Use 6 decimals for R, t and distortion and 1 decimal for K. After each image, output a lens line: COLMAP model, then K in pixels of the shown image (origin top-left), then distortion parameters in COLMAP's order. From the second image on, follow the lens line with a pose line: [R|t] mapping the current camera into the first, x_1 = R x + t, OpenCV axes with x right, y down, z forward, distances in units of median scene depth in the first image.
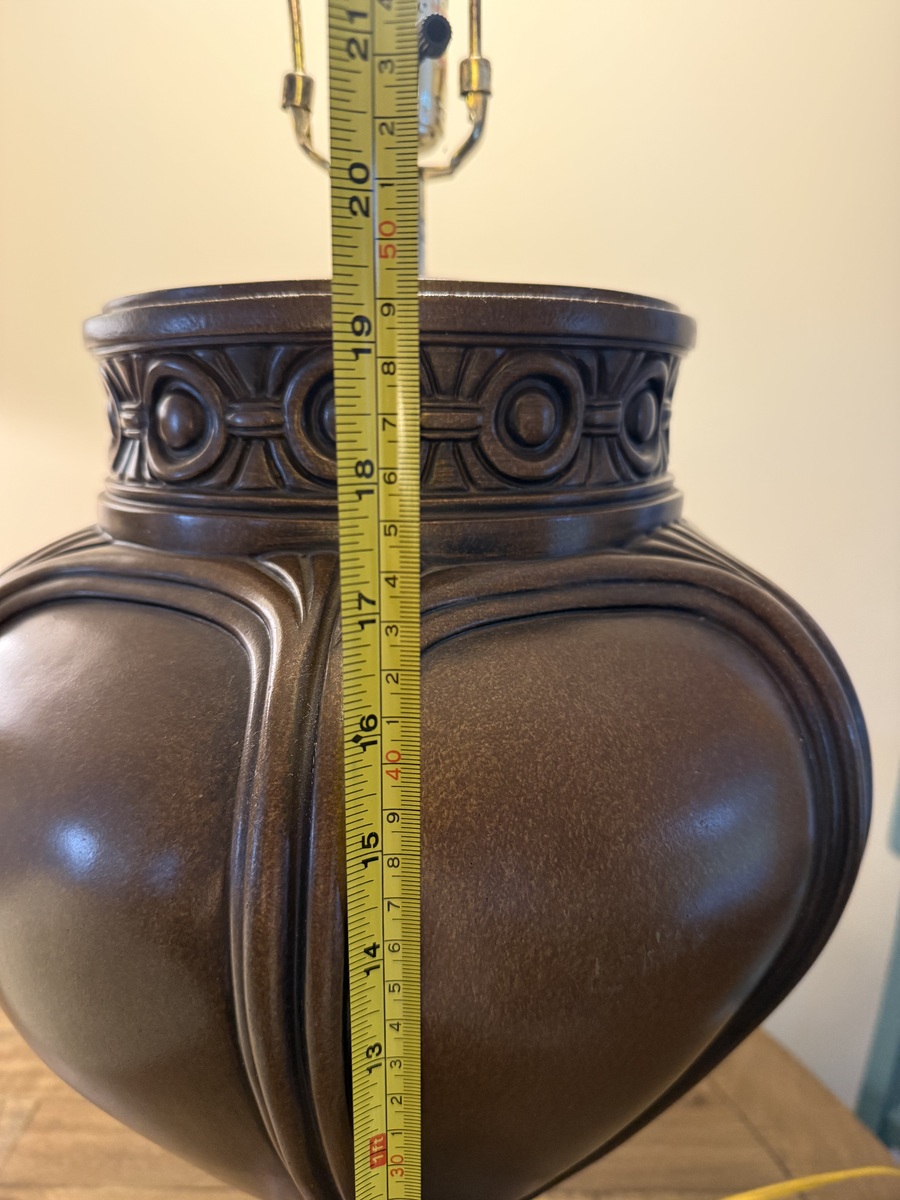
lens RADIAL K [[822.7, 0, 451.0], [0, 822.7, 594.3], [0, 0, 1]] dist [0.029409, -0.003435]
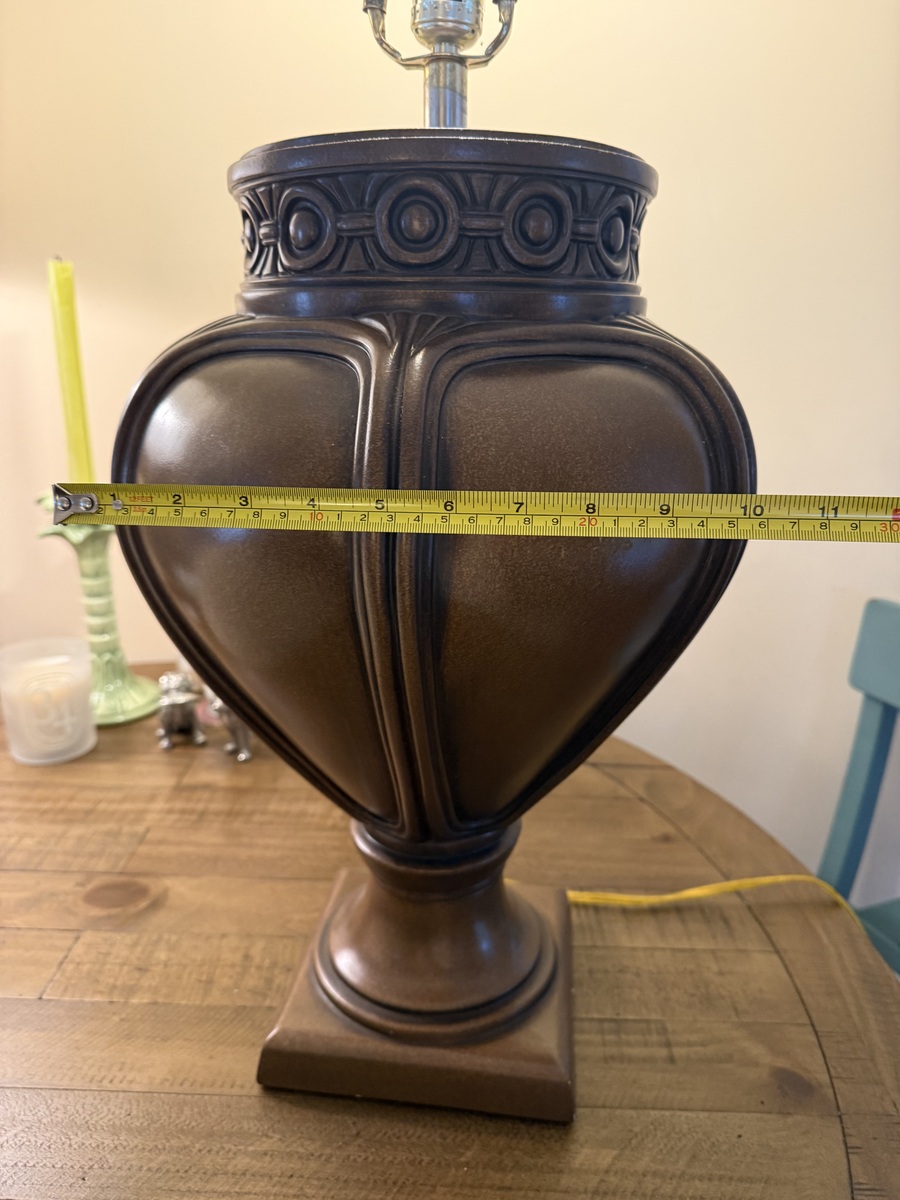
lens RADIAL K [[837.4, 0, 450.0], [0, 837.4, 600.0], [0, 0, 1]] dist [0.002445, -0.004173]
pose [[0.999356, 0.022963, -0.027564, -0.003554], [-0.020383, 0.995690, 0.090473, 0.339948], [0.029523, -0.089853, 0.995517, -0.611715]]
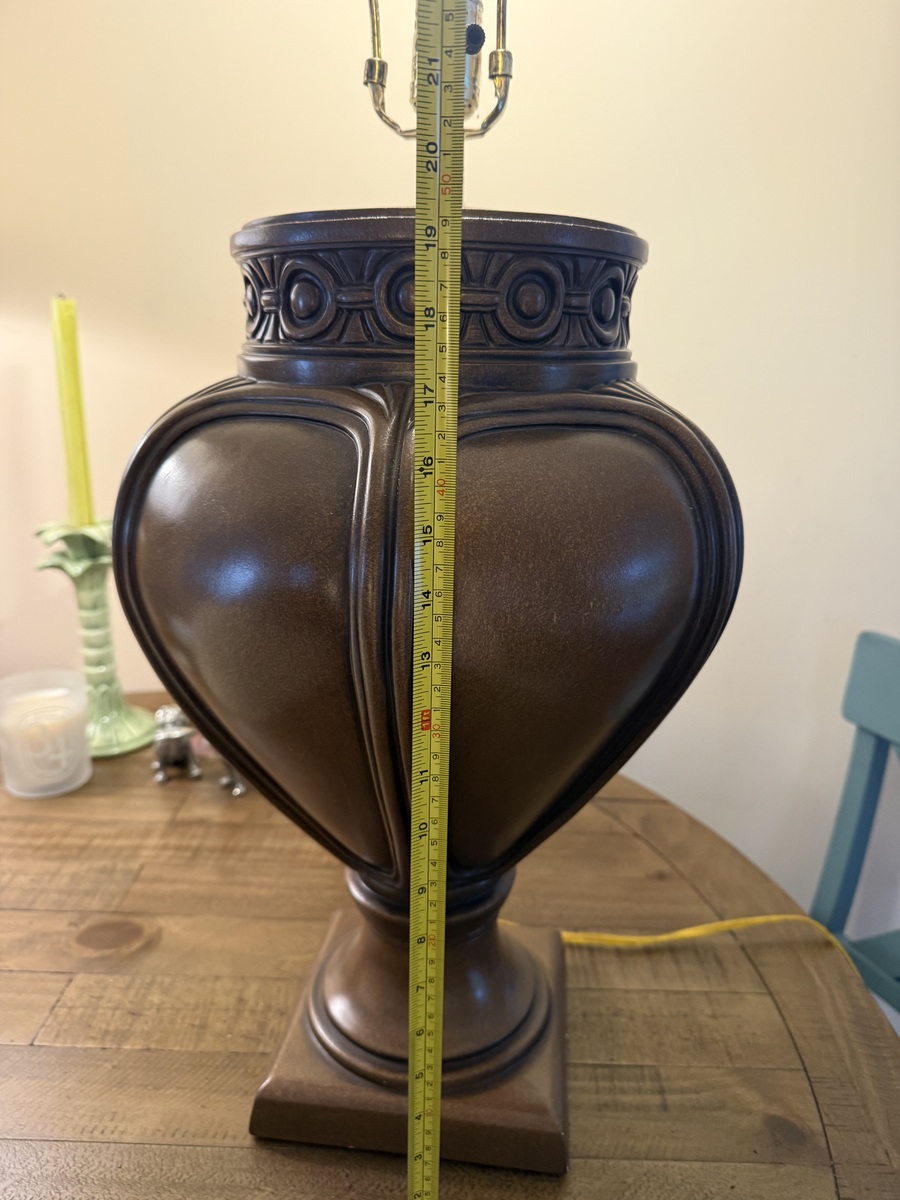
lens RADIAL K [[838.7, 0, 455.9], [0, 838.7, 591.2], [0, 0, 1]] dist [-0.001711, 0.001309]
pose [[0.999487, 0.026437, -0.018072, 0.000048], [-0.025274, 0.997768, 0.061803, 0.248138], [0.019665, -0.061315, 0.997925, -0.641307]]
